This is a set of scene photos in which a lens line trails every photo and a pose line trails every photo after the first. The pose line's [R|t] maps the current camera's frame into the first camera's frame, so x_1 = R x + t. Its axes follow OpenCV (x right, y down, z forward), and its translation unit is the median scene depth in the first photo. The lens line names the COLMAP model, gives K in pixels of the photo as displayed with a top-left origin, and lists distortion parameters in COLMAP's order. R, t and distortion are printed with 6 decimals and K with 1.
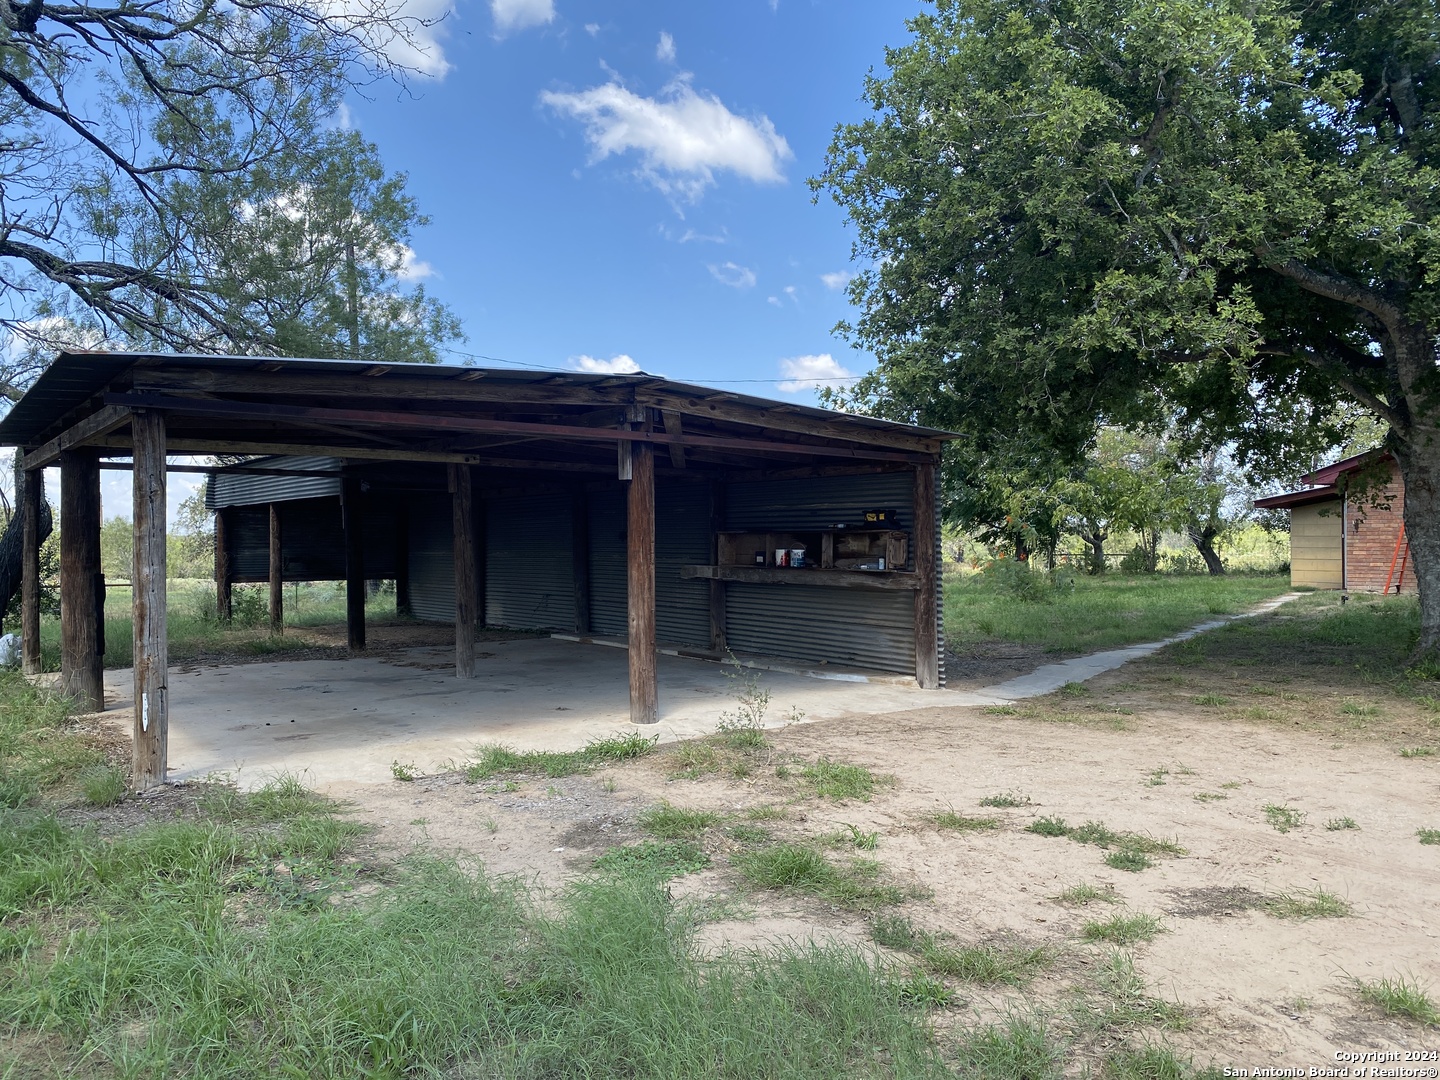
lens RADIAL K [[1112.1, 0, 709.9], [0, 1112.1, 537.2], [0, 0, 1]] dist [0.029318, -0.002187]
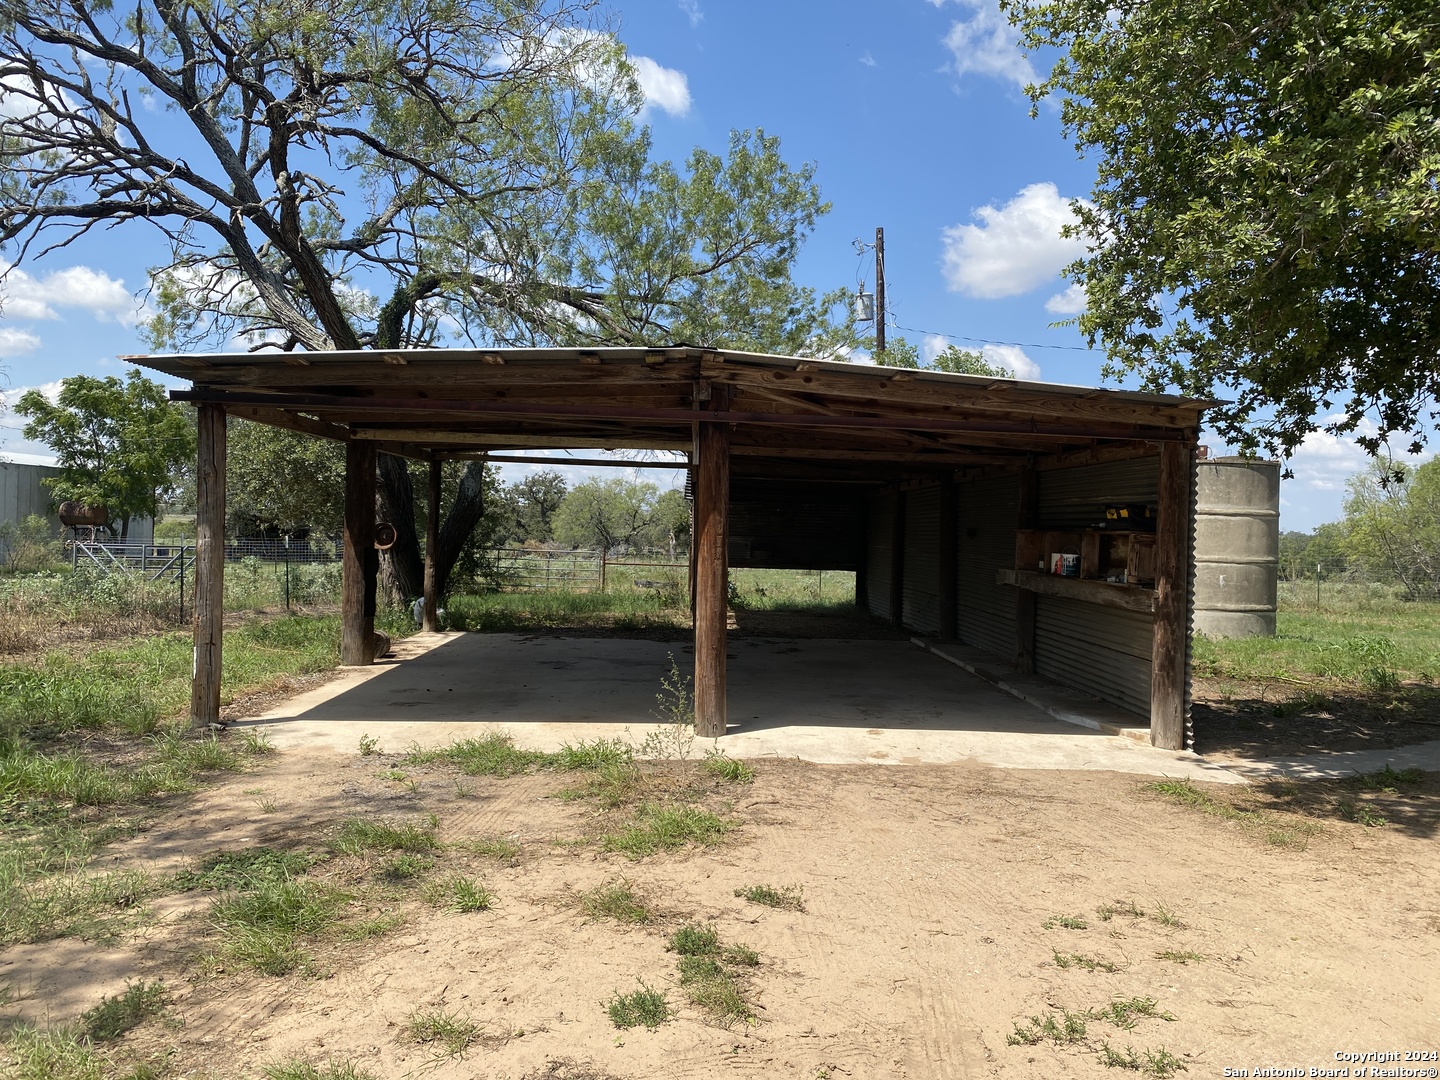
lens RADIAL K [[1112.1, 0, 709.9], [0, 1112.1, 537.2], [0, 0, 1]] dist [0.029318, -0.002187]
pose [[0.811025, 0.032266, -0.584121, 0.466136], [-0.030571, 0.999451, 0.012761, -0.004475], [0.584212, 0.007508, 0.811566, 0.275048]]
